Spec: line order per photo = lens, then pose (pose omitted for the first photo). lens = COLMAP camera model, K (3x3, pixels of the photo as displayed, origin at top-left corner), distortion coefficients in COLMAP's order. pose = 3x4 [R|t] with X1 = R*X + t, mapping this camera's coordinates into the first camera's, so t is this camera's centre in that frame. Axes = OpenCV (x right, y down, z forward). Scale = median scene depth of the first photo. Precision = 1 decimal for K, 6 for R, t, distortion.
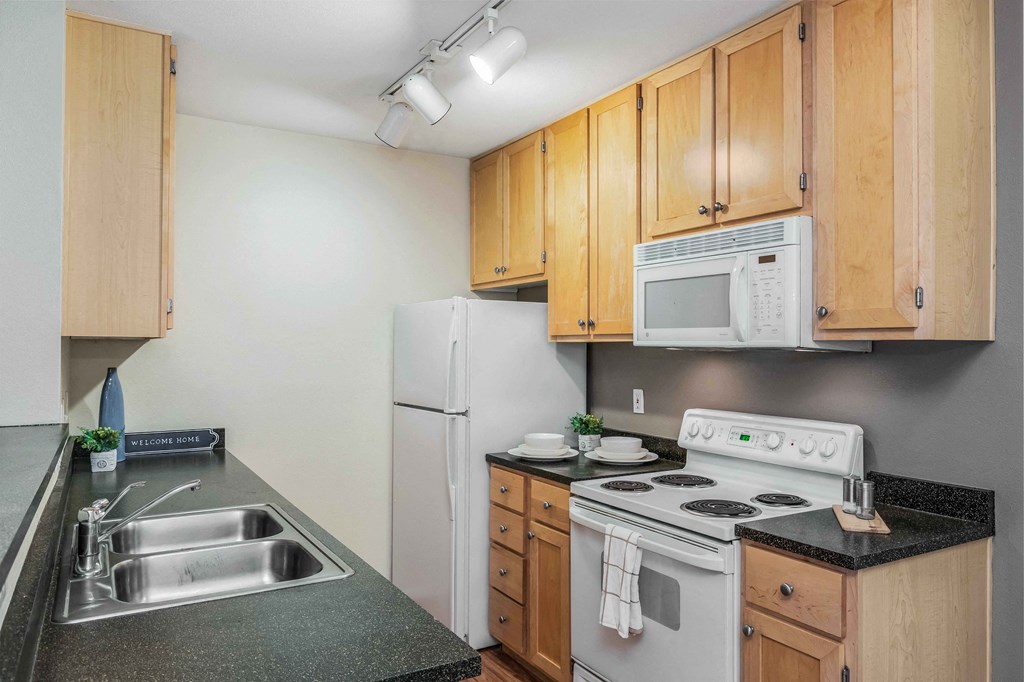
lens RADIAL K [[704.8, 0, 512.0], [0, 704.8, 341.0], [0, 0, 1]] dist [-0.004412, -0.001115]
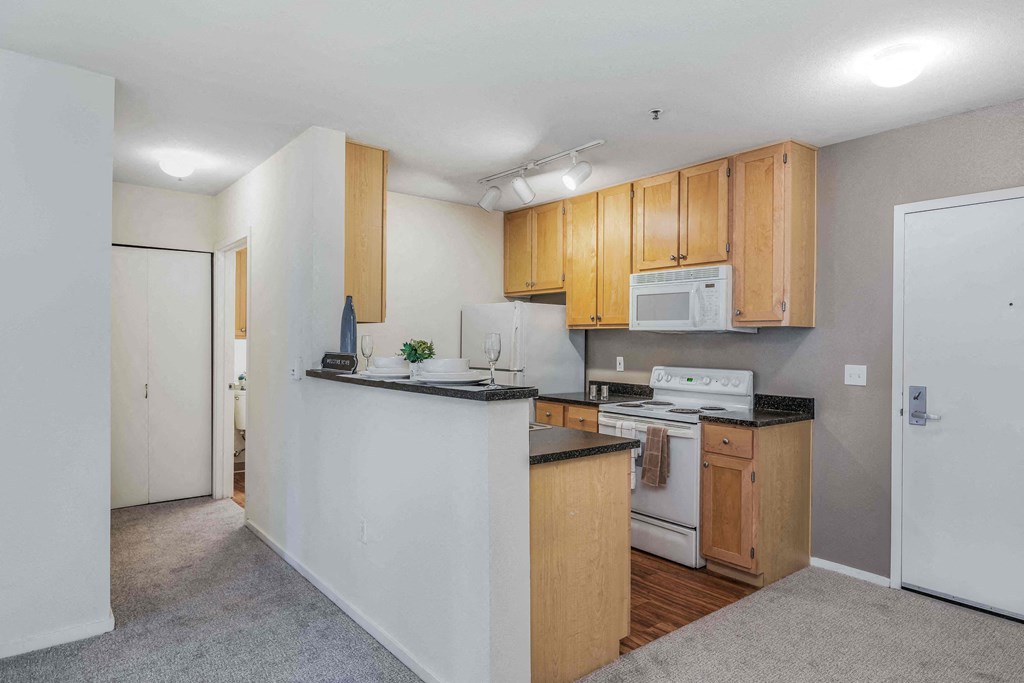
lens RADIAL K [[601.2, 0, 512.0], [0, 601.2, 341.5], [0, 0, 1]] dist [0.001773, 0.000116]
pose [[0.989784, 0.005247, 0.142479, -0.369028], [-0.006977, 0.999908, 0.011642, 0.021242], [-0.142405, -0.012517, 0.989729, -0.514497]]
